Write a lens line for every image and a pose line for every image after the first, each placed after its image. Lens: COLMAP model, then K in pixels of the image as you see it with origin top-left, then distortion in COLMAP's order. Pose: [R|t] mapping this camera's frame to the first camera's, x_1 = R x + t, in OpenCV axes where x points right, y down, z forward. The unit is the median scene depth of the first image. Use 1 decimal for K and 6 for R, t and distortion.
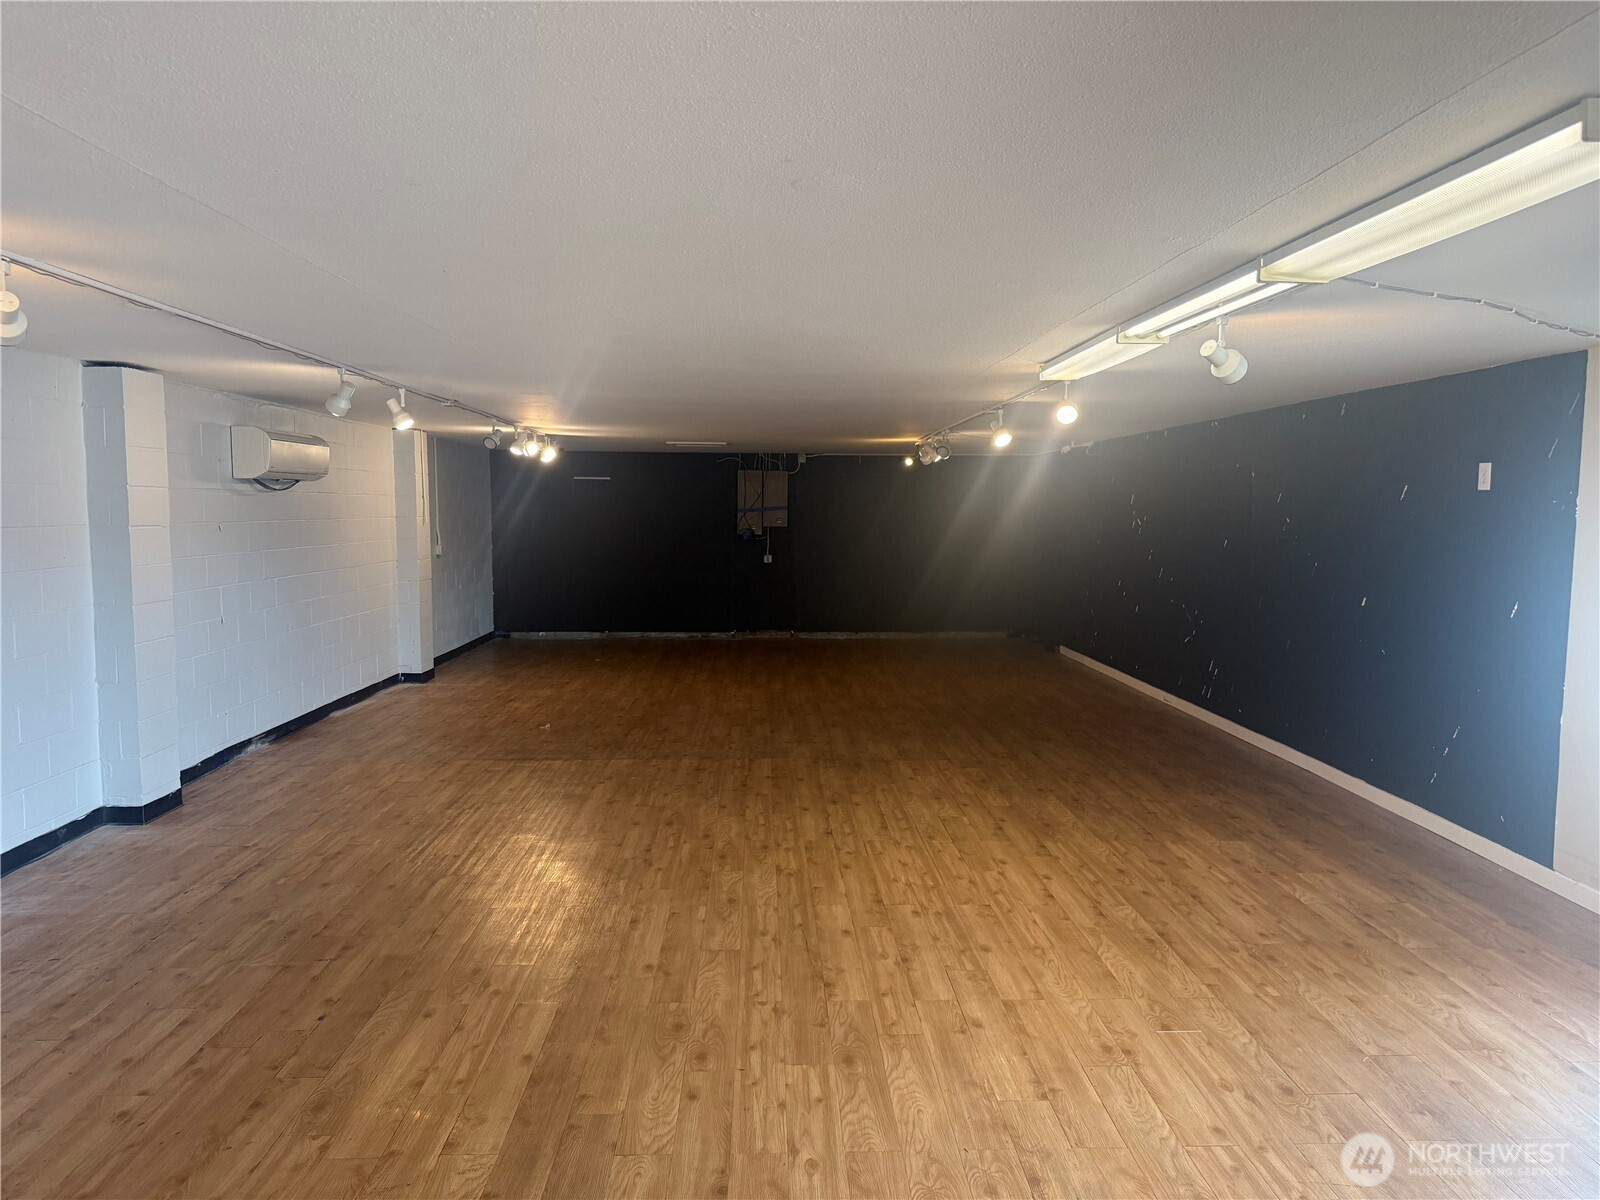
lens RADIAL K [[1175.8, 0, 800.0], [0, 1175.8, 600.0], [0, 0, 1]] dist [0.125682, -0.226383]
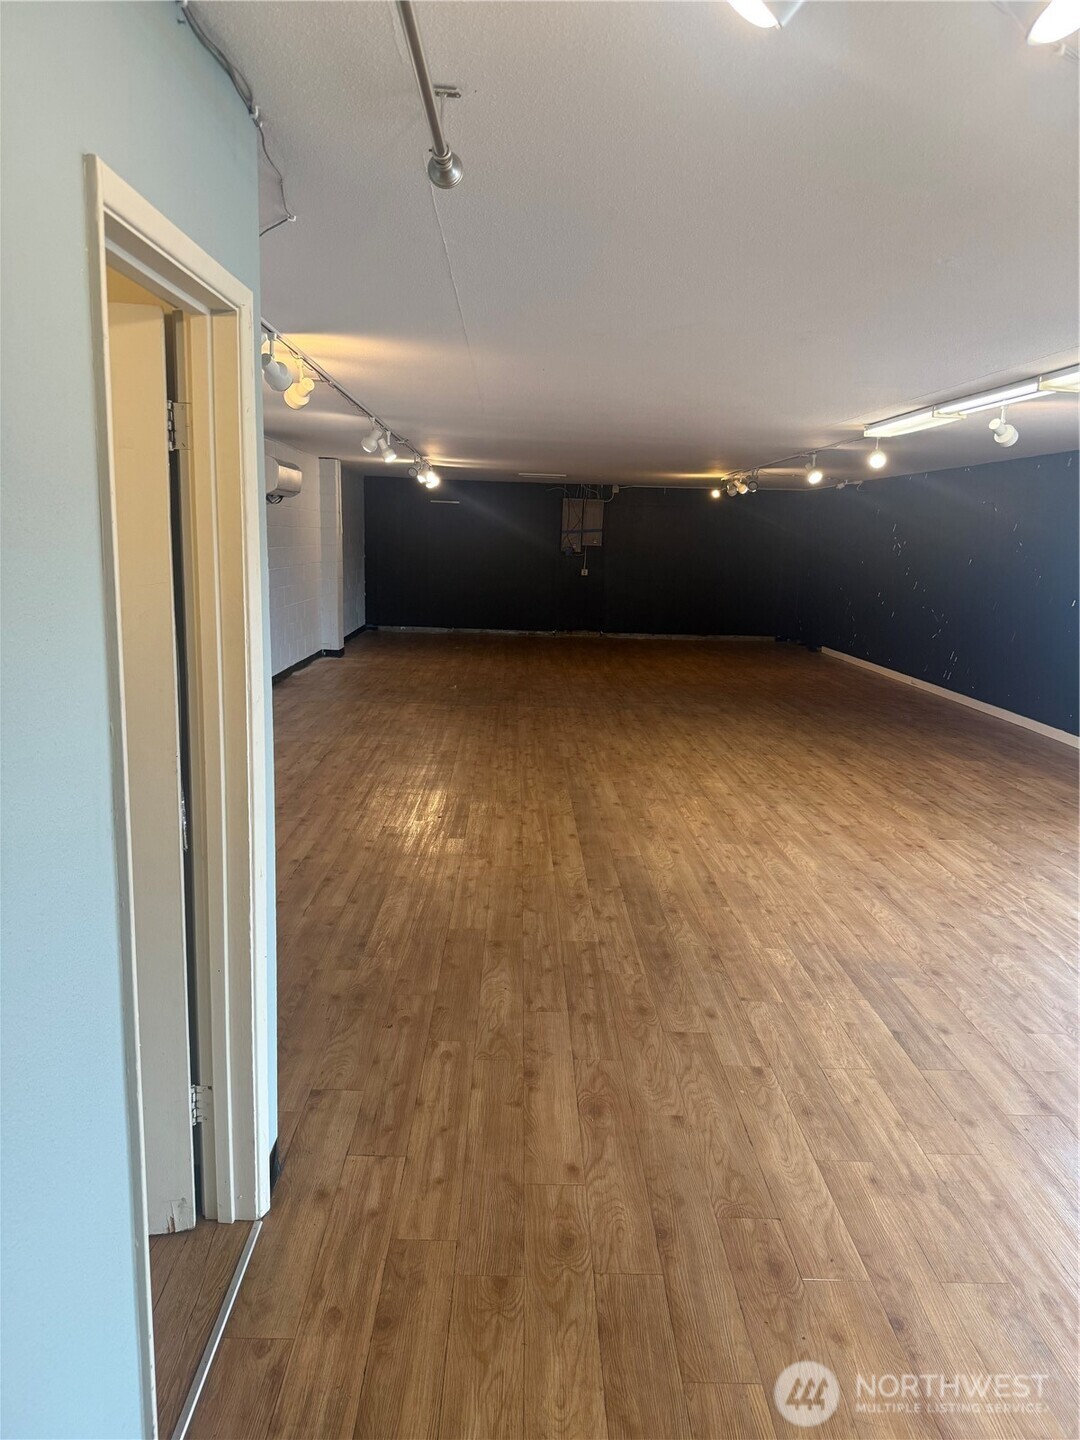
lens RADIAL K [[1041.6, 0, 540.0], [0, 1041.6, 720.0], [0, 0, 1]] dist [0.209176, -0.501928]
pose [[0.999561, 0.027433, -0.011211, -0.164437], [-0.026227, 0.994999, 0.096380, 0.042733], [0.013799, -0.096044, 0.995281, -0.318856]]
